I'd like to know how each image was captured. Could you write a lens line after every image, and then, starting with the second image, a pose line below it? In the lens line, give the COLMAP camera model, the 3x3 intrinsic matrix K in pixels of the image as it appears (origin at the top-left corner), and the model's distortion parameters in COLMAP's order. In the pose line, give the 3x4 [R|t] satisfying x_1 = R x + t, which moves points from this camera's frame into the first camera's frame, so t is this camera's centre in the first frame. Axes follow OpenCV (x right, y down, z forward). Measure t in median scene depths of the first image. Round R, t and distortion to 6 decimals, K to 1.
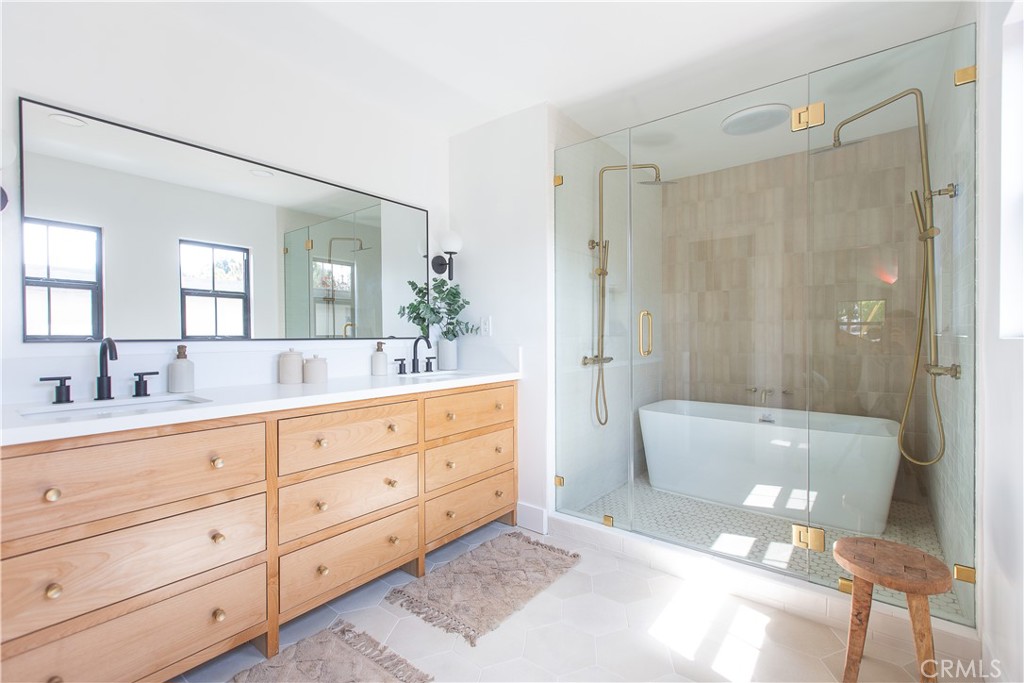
lens RADIAL K [[464.6, 0, 512.0], [0, 464.6, 341.5], [0, 0, 1]] dist [0.004152, -0.000423]
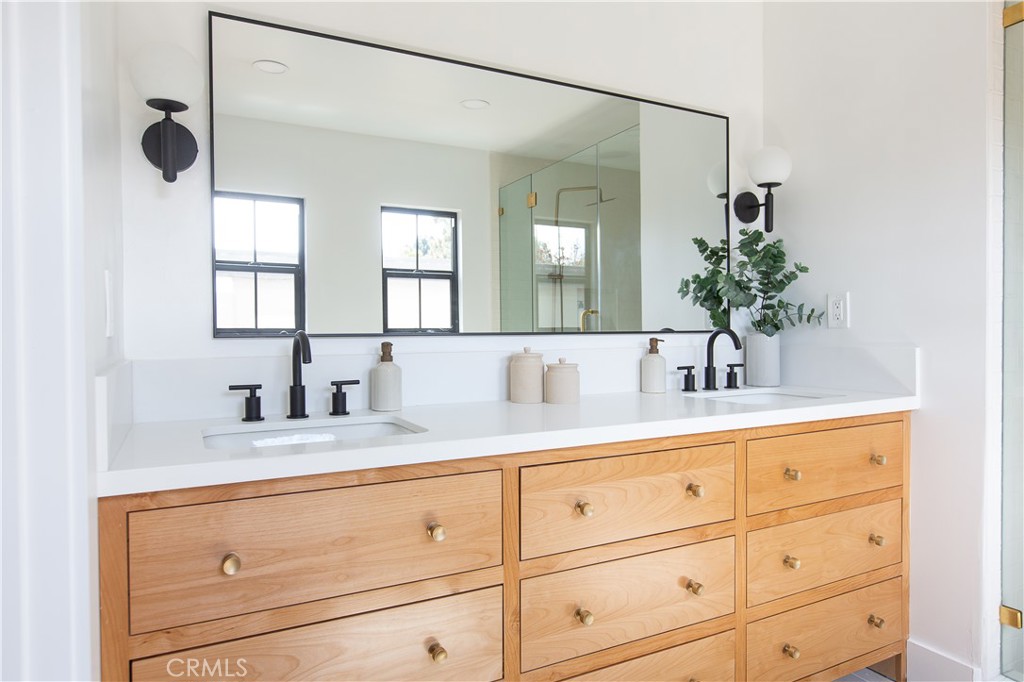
lens RADIAL K [[666.1, 0, 512.0], [0, 666.1, 341.0], [0, 0, 1]] dist [0.000454, 0.001996]
pose [[0.911534, 0.005347, -0.411190, -0.109253], [-0.002503, 0.999969, 0.007456, -0.001407], [0.411217, -0.005767, 0.911519, 0.143794]]
